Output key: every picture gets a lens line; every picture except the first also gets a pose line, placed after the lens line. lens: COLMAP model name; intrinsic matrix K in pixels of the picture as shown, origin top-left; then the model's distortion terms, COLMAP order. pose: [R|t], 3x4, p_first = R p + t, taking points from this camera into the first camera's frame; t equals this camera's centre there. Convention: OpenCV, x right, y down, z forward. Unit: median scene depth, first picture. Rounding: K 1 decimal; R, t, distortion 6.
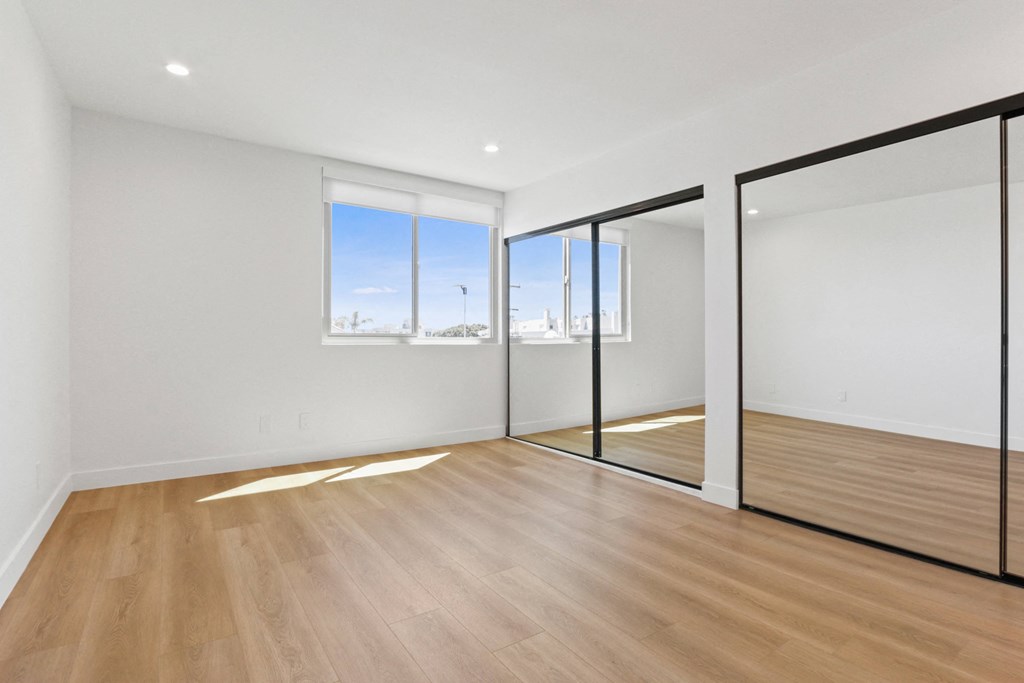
lens RADIAL K [[479.4, 0, 506.6], [0, 479.4, 349.5], [0, 0, 1]] dist [-0.016178, 0.000539]
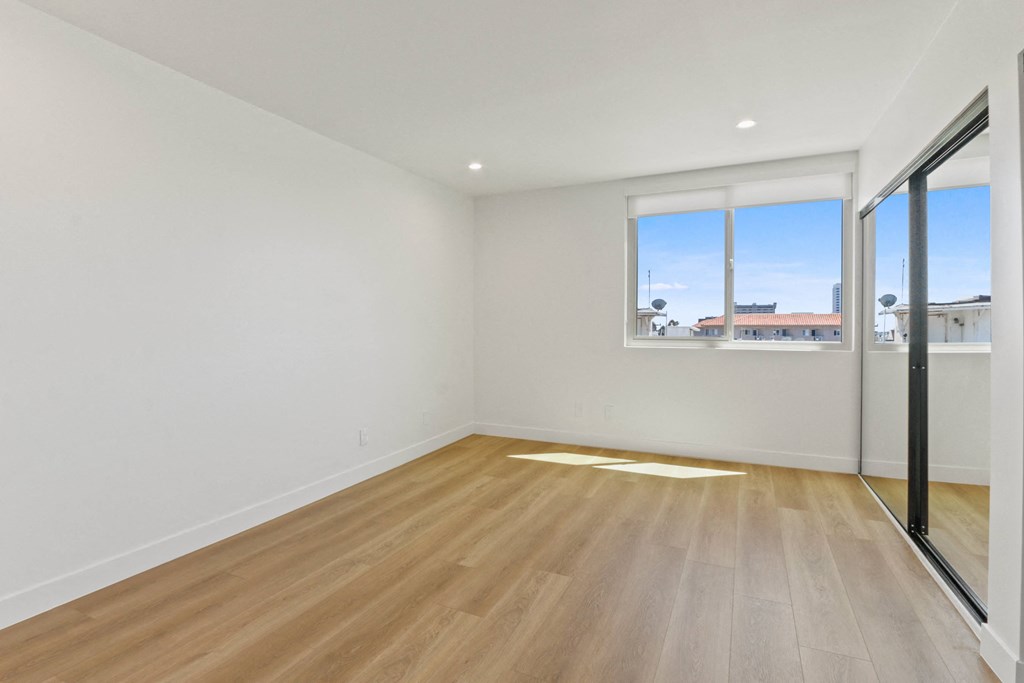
lens RADIAL K [[500.9, 0, 538.1], [0, 500.9, 337.6], [0, 0, 1]] dist [-0.025094, 0.000144]
pose [[0.527985, 0.019602, -0.849028, 0.642894], [-0.019185, 0.999754, 0.011152, -0.052446], [0.849037, 0.010400, 0.528231, 0.269821]]
